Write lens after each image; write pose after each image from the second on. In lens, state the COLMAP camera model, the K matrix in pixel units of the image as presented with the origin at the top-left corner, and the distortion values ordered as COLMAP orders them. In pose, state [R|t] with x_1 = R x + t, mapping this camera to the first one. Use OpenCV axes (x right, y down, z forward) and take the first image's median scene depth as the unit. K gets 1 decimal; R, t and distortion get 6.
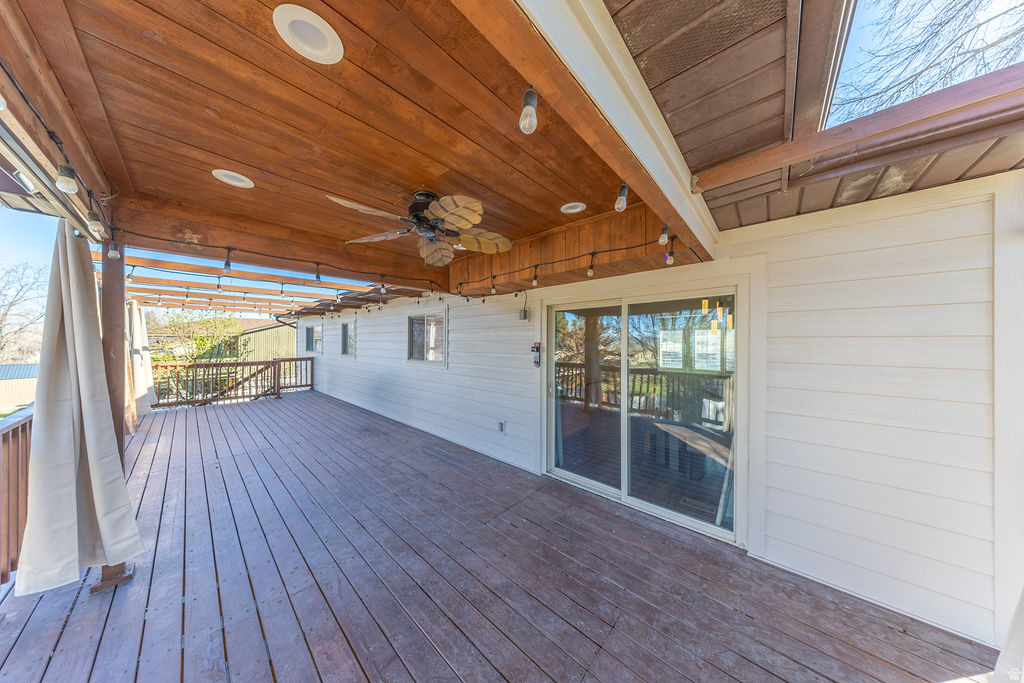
lens RADIAL K [[293.5, 0, 513.7], [0, 293.5, 343.4], [0, 0, 1]] dist [0.008271, -0.001224]
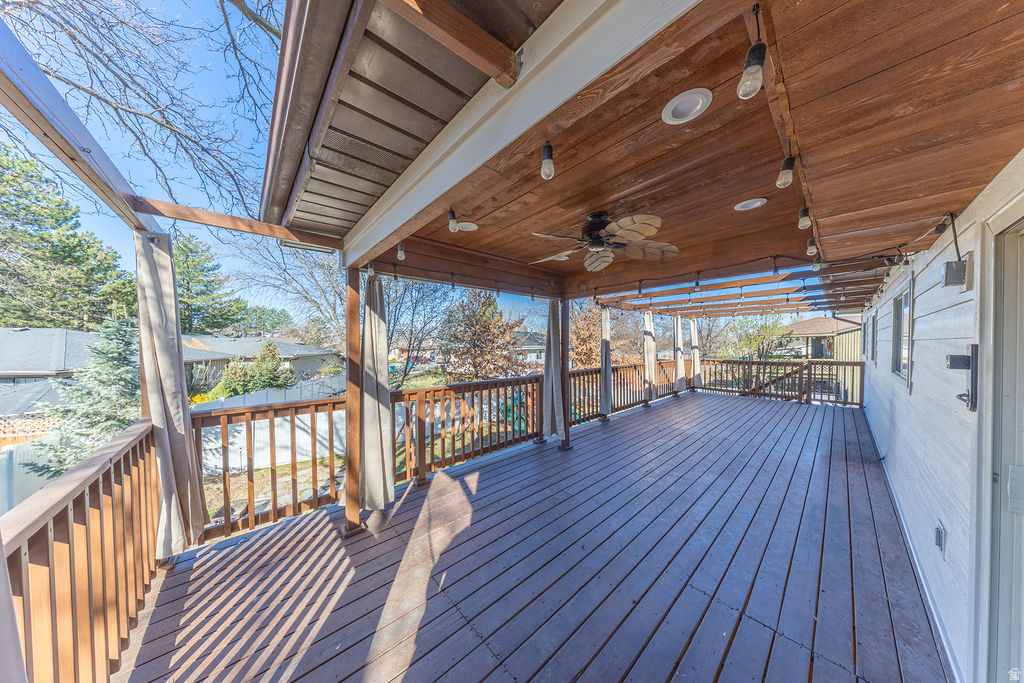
lens RADIAL K [[293.5, 0, 513.7], [0, 293.5, 343.4], [0, 0, 1]] dist [0.008271, -0.001224]
pose [[-0.107091, 0.003811, -0.994242, 0.402441], [-0.004994, 0.999978, 0.004371, -0.002899], [0.994237, 0.005433, -0.107069, 0.365845]]
